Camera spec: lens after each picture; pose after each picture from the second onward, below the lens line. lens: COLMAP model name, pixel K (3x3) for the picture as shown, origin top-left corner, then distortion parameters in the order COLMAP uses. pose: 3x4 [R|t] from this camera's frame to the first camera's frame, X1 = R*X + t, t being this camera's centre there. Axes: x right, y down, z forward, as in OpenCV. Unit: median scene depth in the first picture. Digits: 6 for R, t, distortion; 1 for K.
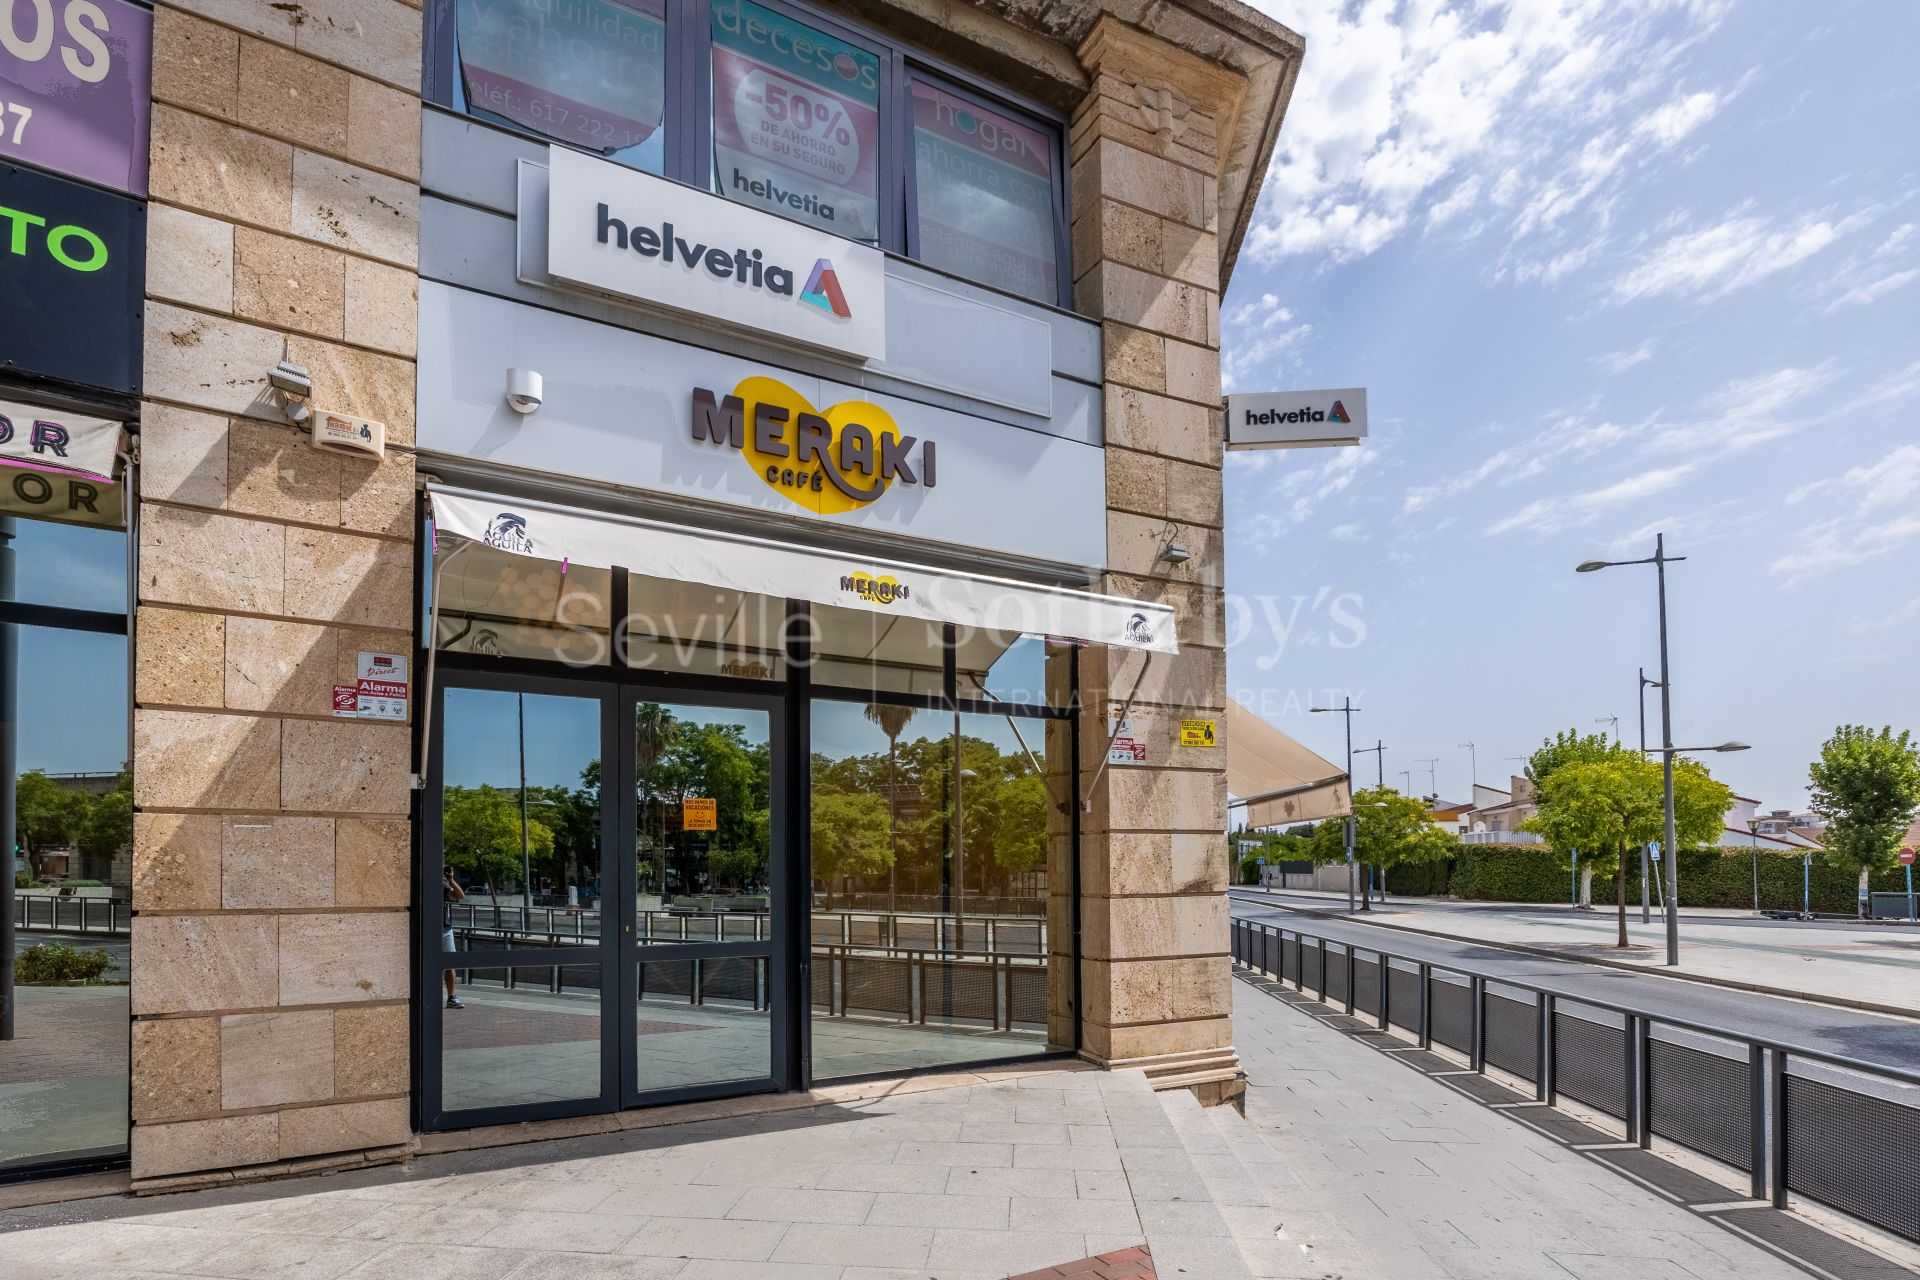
lens RADIAL K [[969.7, 0, 999.7], [0, 969.7, 860.6], [0, 0, 1]] dist [-0.014519, 0.001539]
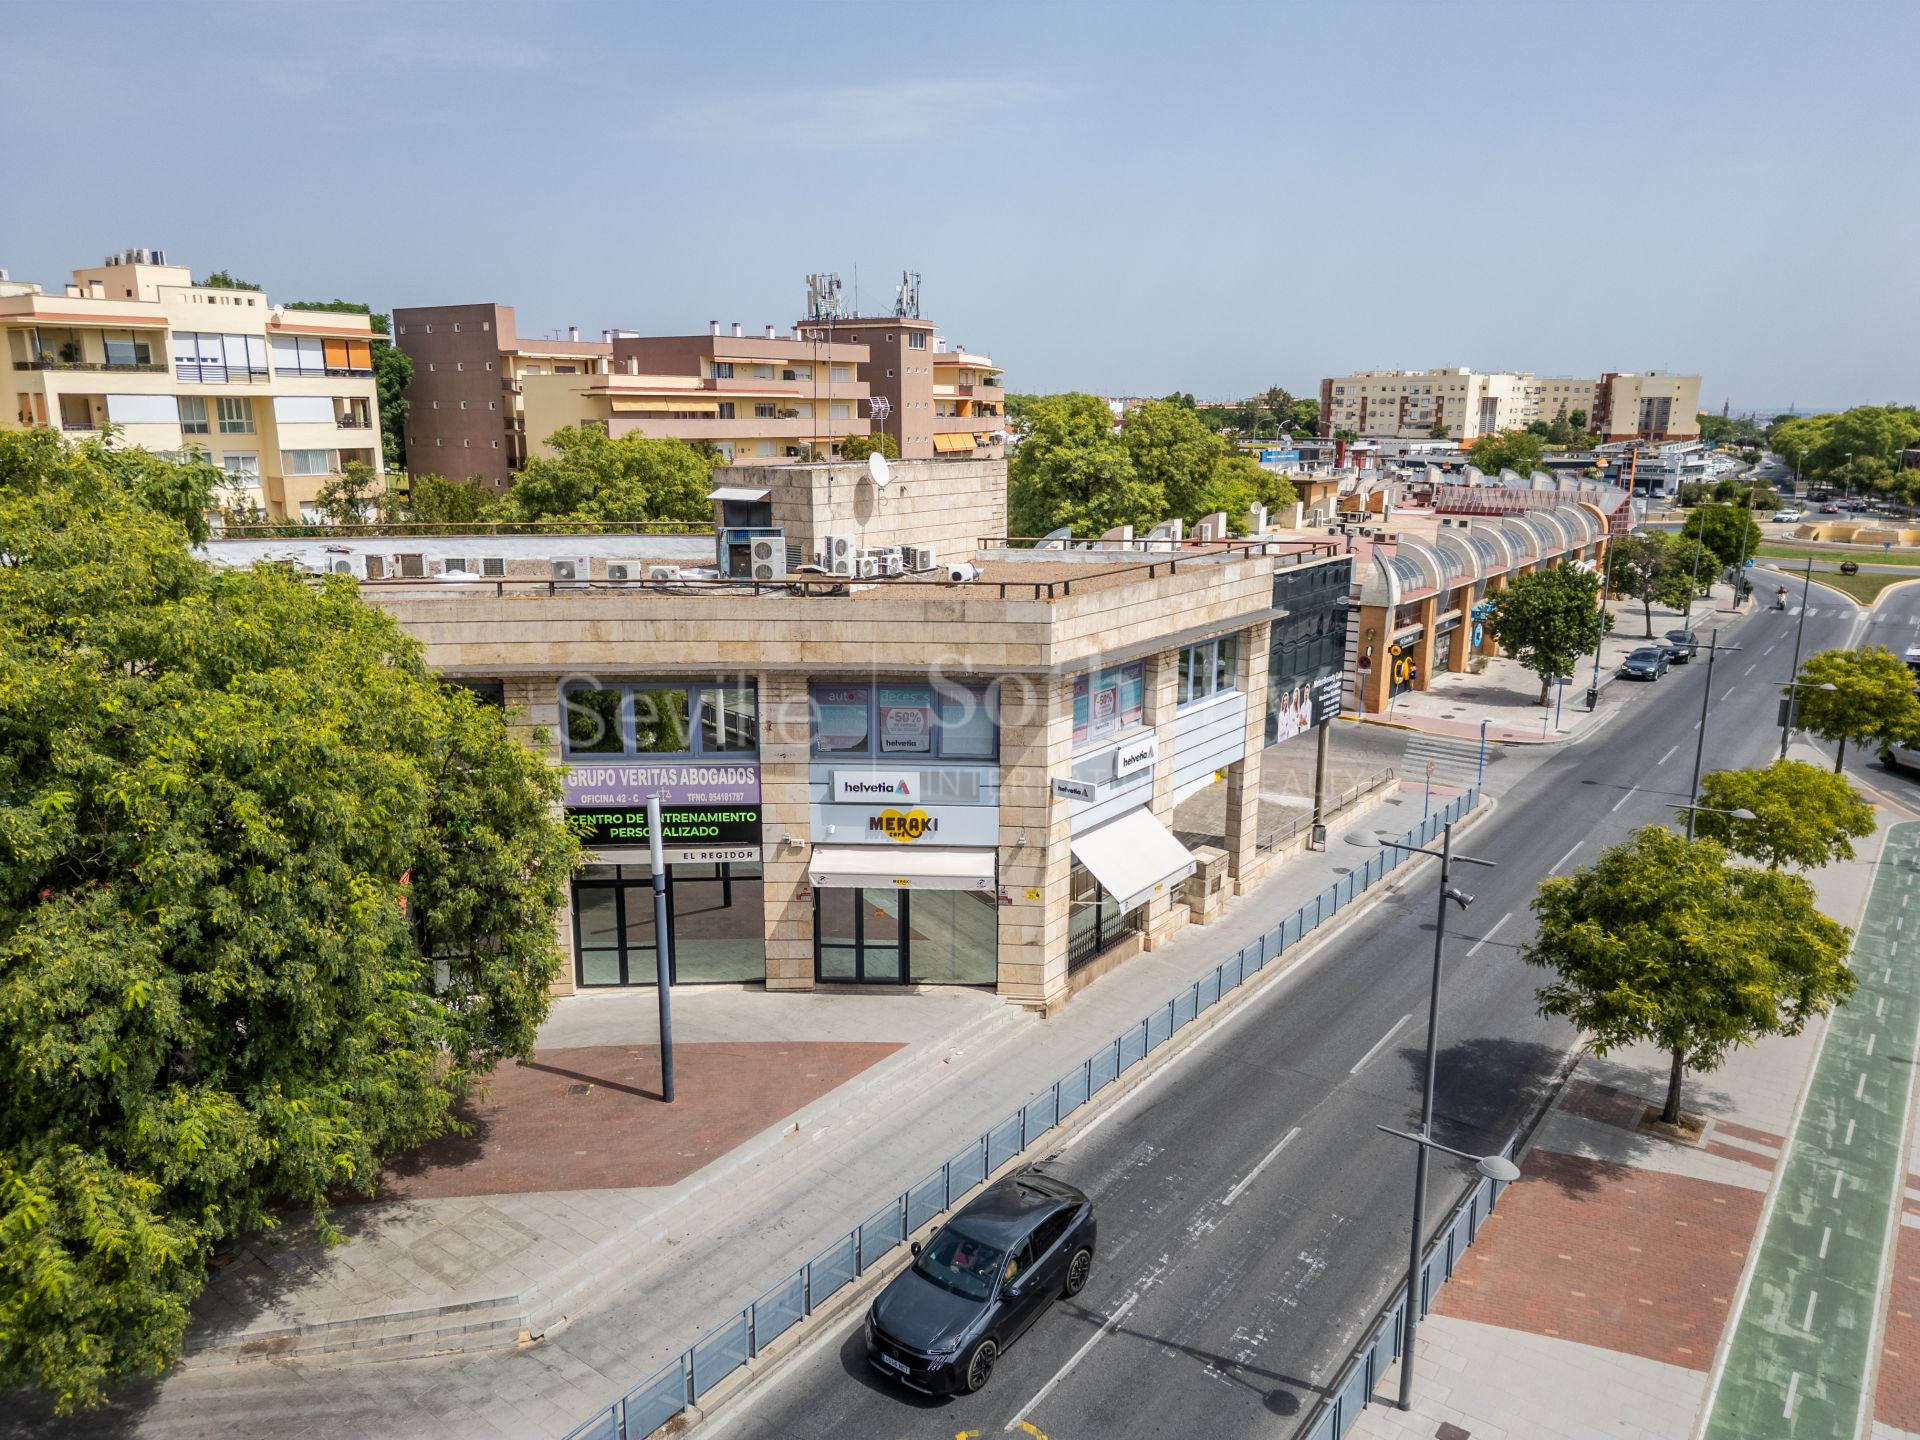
lens RADIAL K [[1346.7, 0, 958.0], [0, 1346.7, 723.8], [0, 0, 1]] dist [0.075061, -0.088215]
pose [[0.846785, 0.128736, -0.516122, 2.740303], [0.005151, 0.968243, 0.249960, -2.209761], [0.531910, -0.214321, 0.819231, -3.185329]]
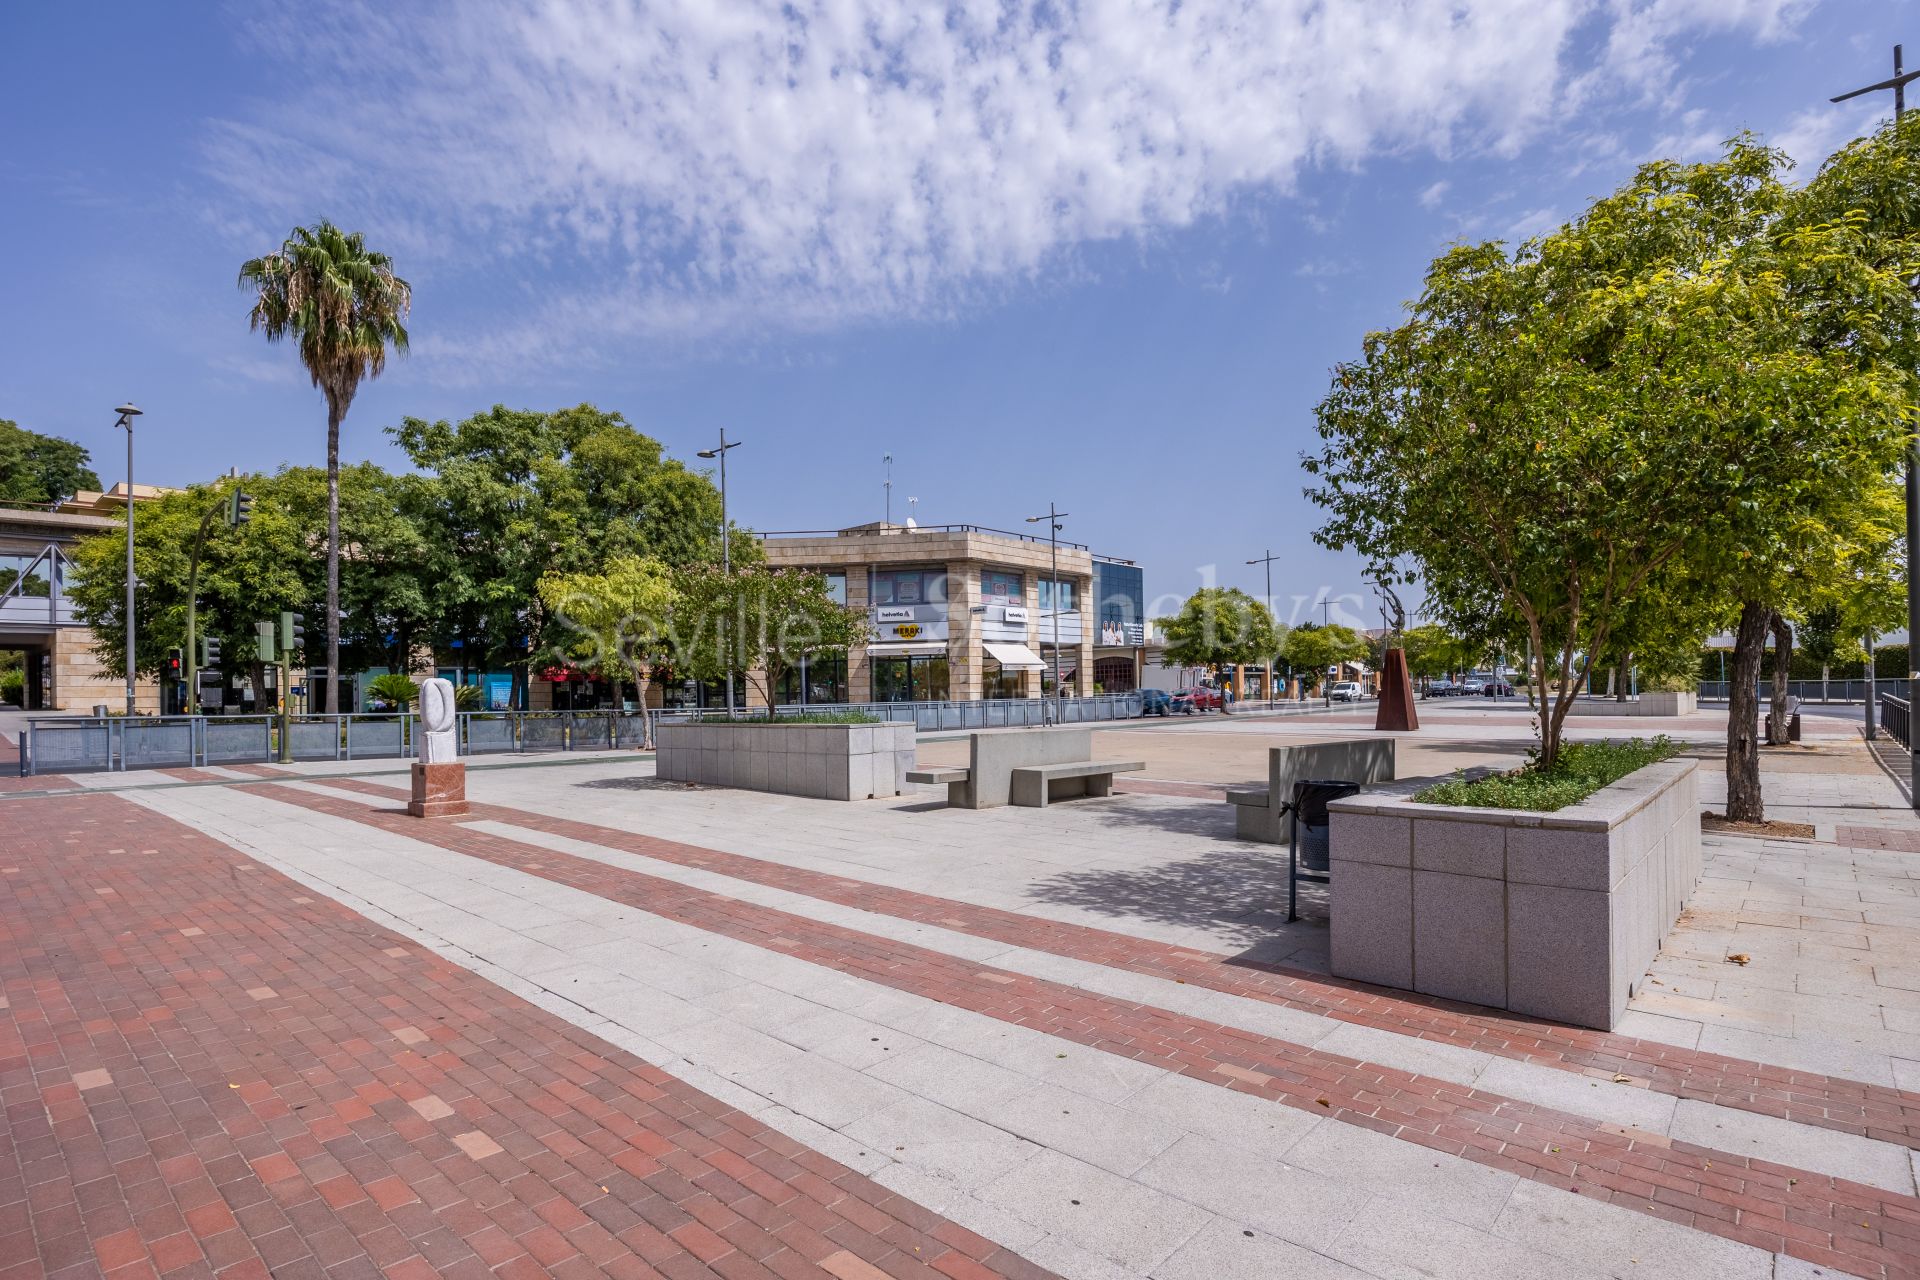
lens RADIAL K [[955.7, 0, 953.4], [0, 955.7, 675.1], [0, 0, 1]] dist [0.000765, -0.000569]
pose [[0.794267, -0.021109, -0.607202, 5.554047], [0.030538, 0.999520, 0.005199, -0.081048], [0.606801, -0.022672, 0.794530, -5.781113]]
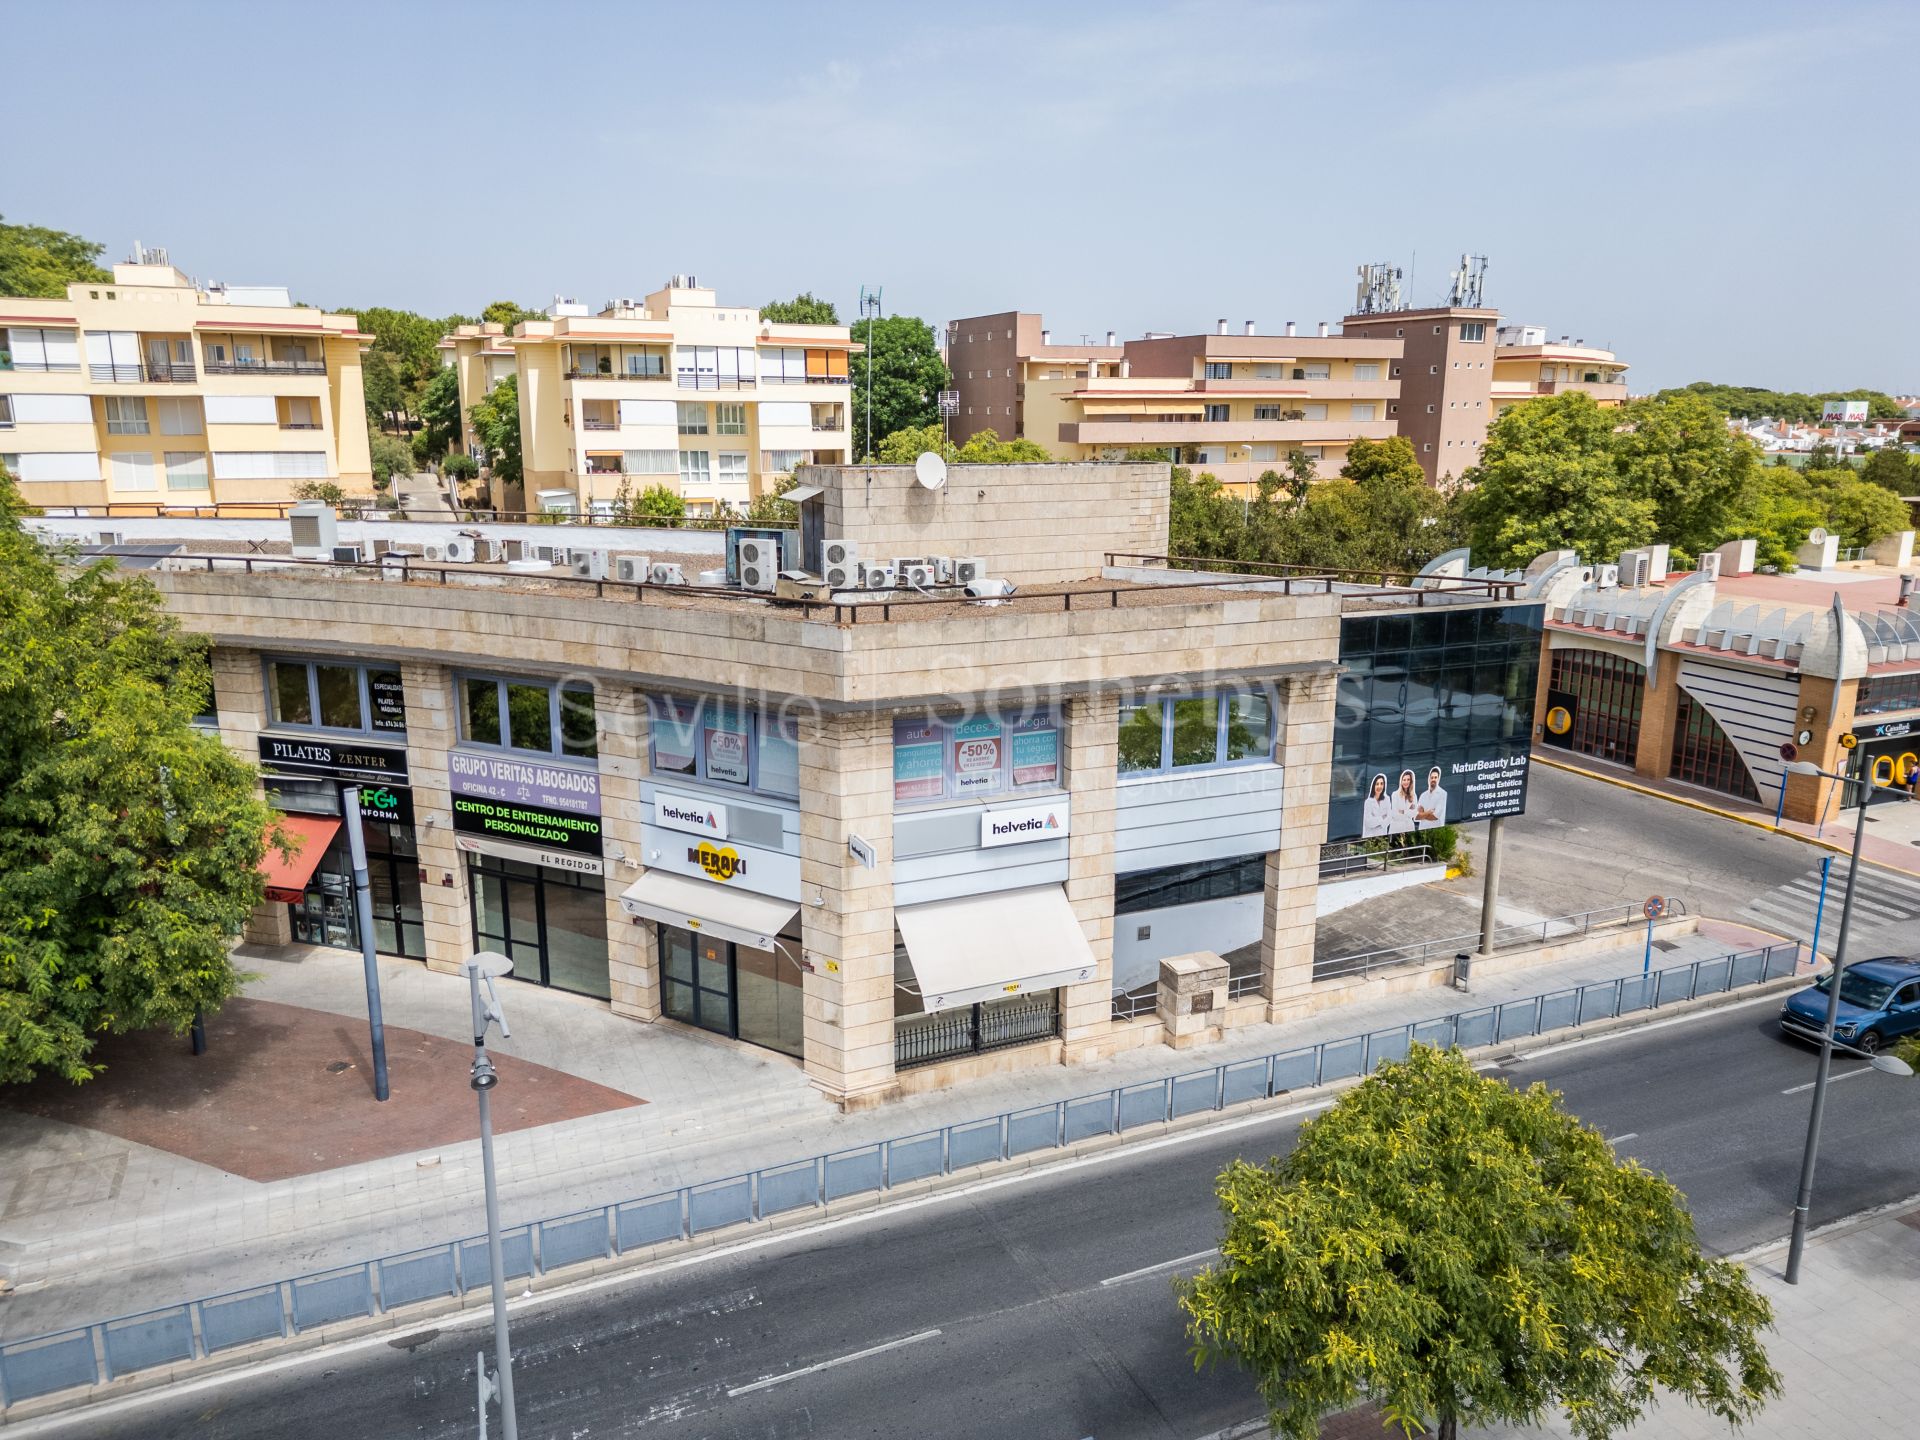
lens RADIAL K [[1353.4, 0, 958.3], [0, 1353.4, 717.3], [0, 0, 1]] dist [0.063650, -0.060900]
pose [[0.476888, 0.199519, -0.856020, 4.329666], [0.015775, 0.971797, 0.235292, -2.110303], [0.878823, -0.125712, 0.460291, -0.366303]]
